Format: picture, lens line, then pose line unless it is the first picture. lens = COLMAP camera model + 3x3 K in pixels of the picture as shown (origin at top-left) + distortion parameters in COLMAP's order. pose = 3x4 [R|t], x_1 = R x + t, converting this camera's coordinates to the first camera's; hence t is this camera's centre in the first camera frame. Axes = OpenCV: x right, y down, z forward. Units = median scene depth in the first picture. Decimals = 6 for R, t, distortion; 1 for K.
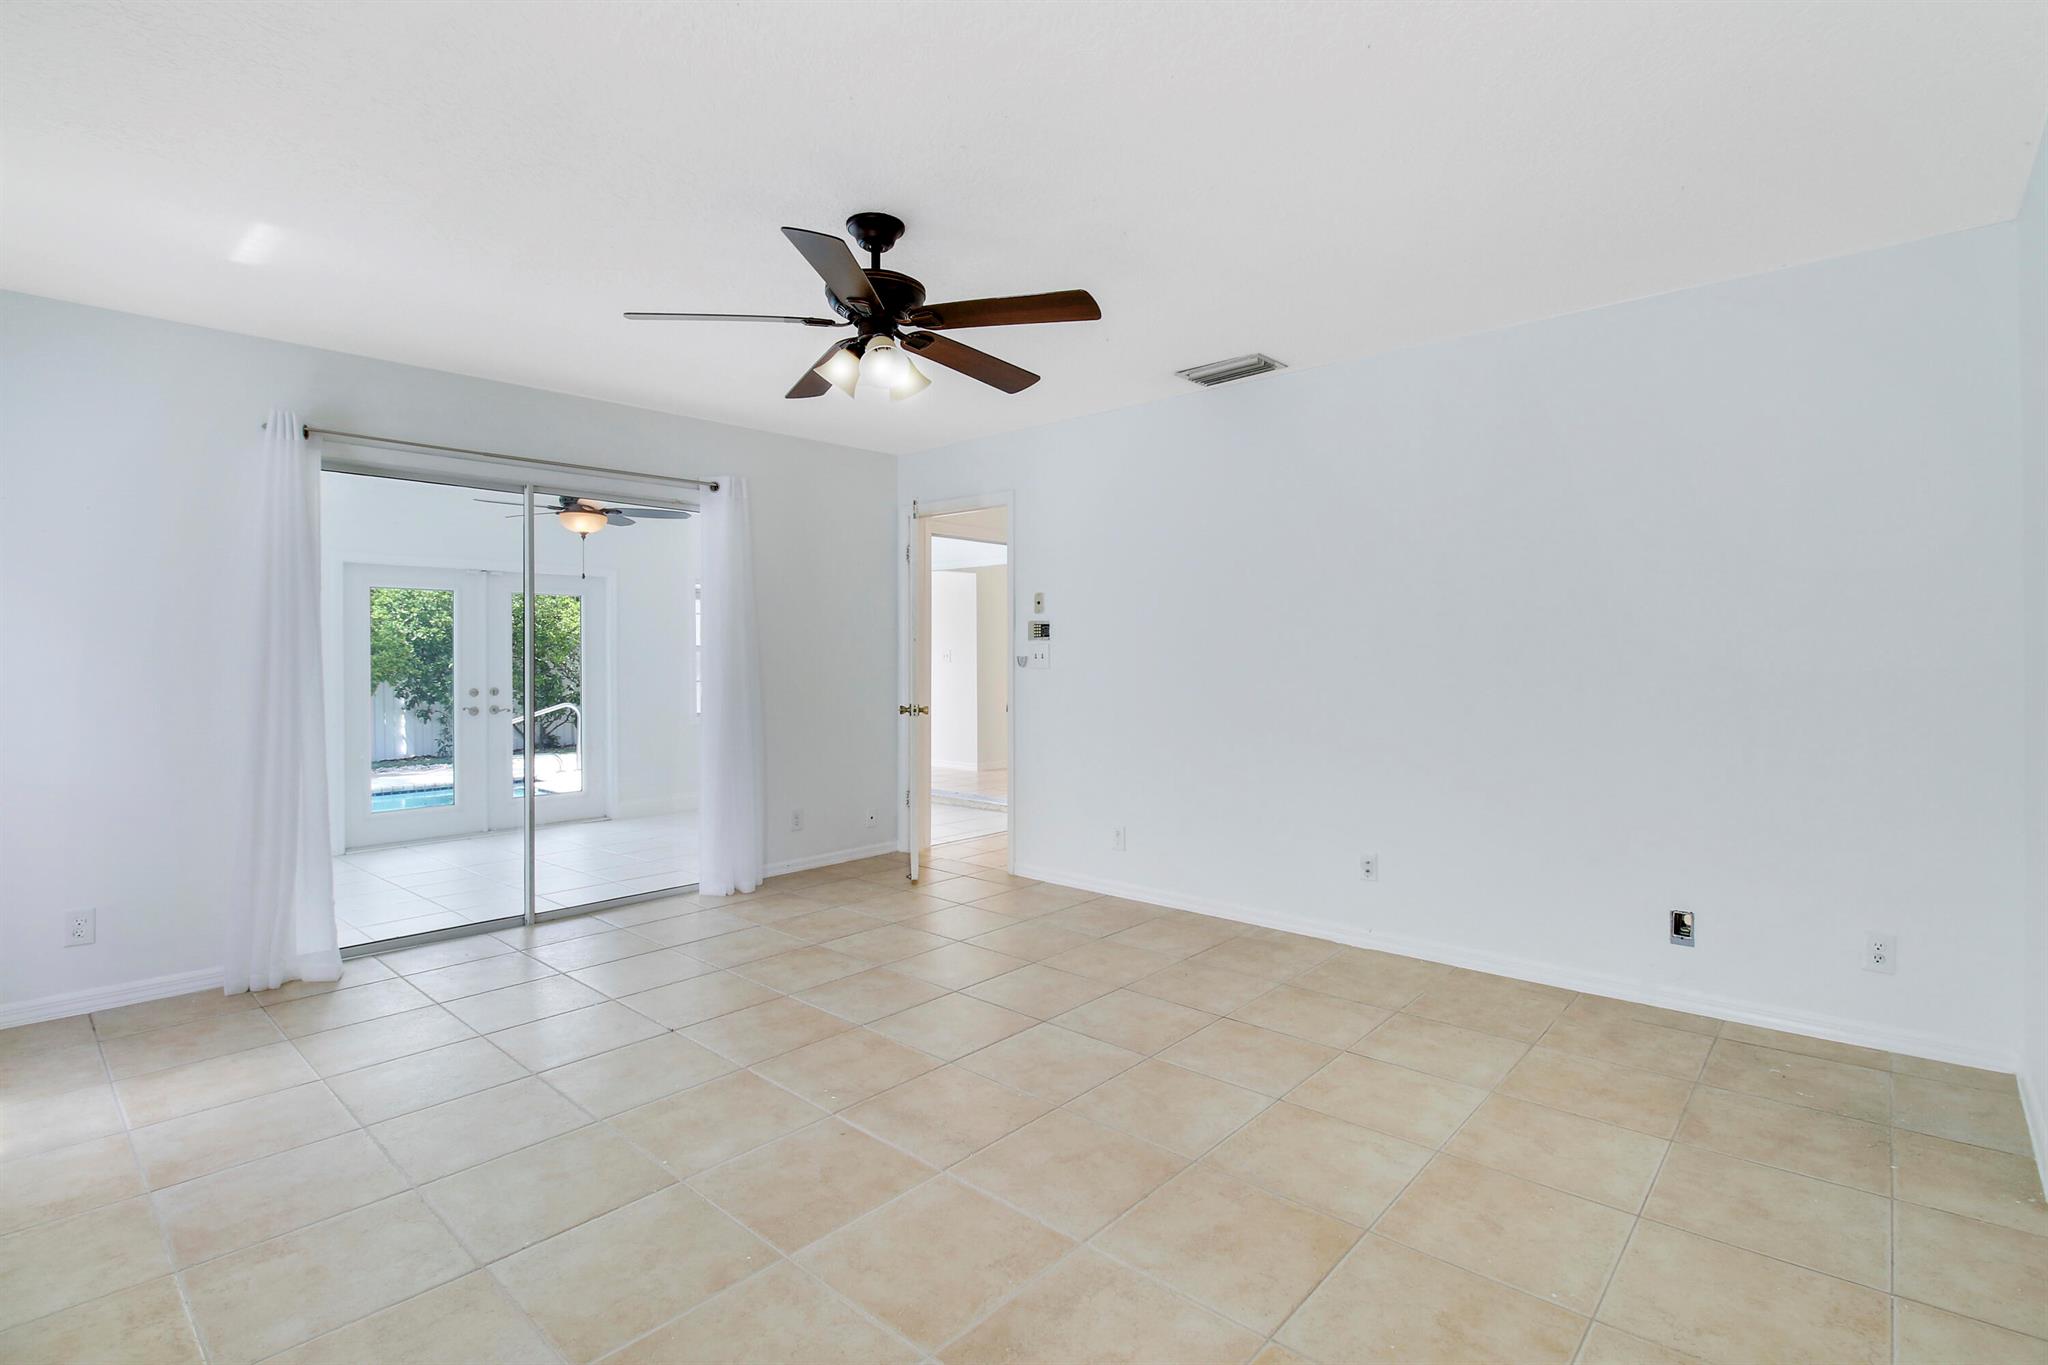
lens RADIAL K [[948.2, 0, 1022.8], [0, 948.2, 665.2], [0, 0, 1]] dist [0.003819, -0.011465]
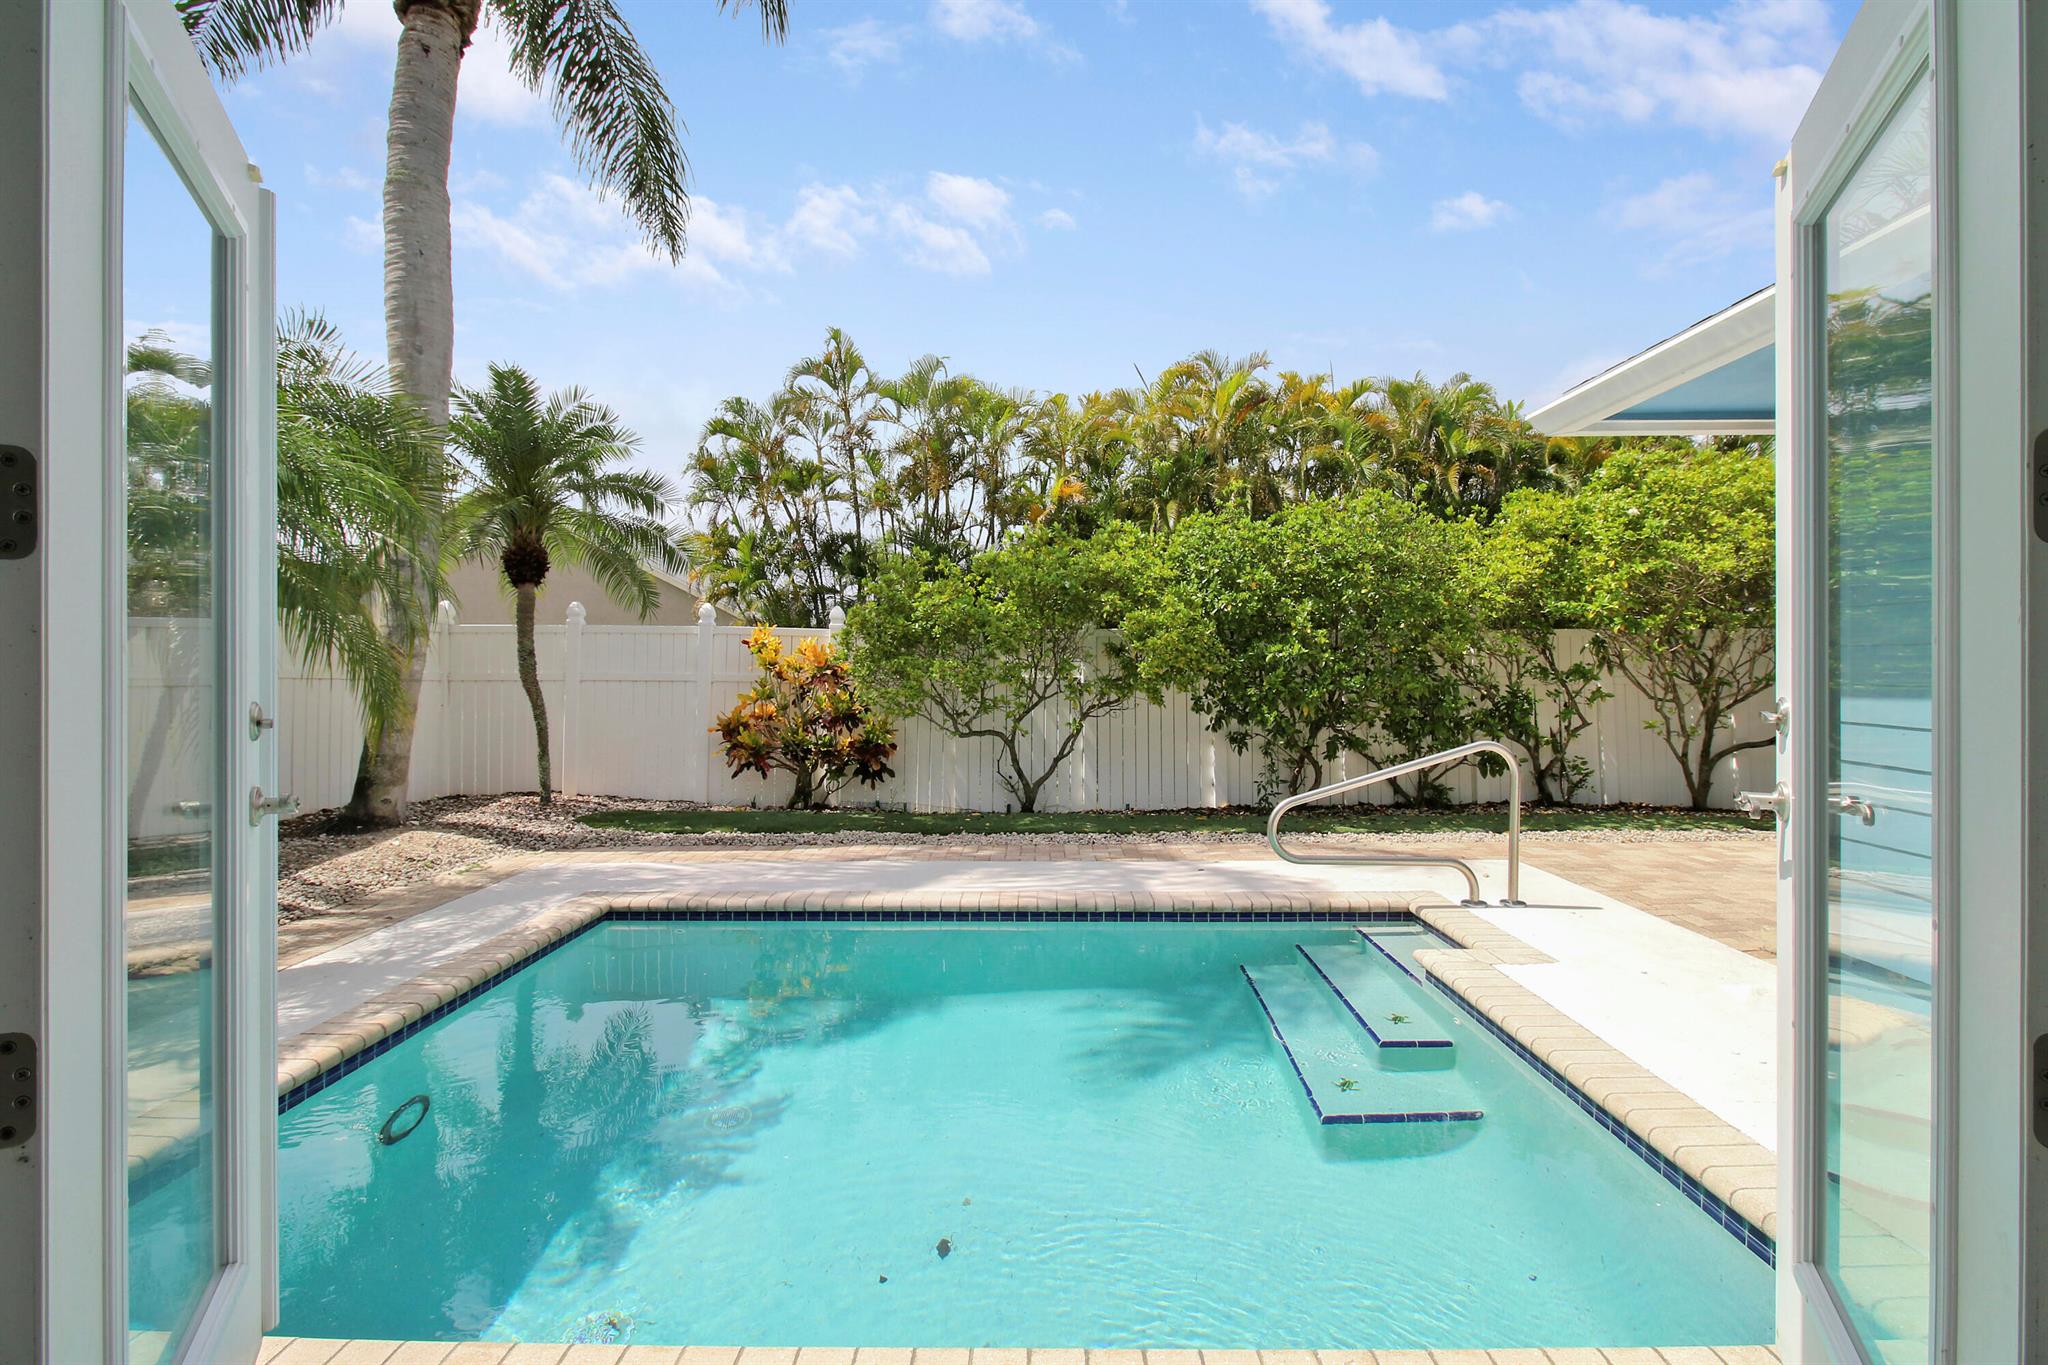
lens RADIAL K [[972.0, 0, 1044.3], [0, 972.0, 679.0], [0, 0, 1]] dist [0.000115, 0.000982]
pose [[0.676520, 0.006342, -0.736397, -0.261804], [-0.003730, 0.999980, 0.005186, 0.010173], [0.736414, -0.000762, 0.676530, 0.498381]]
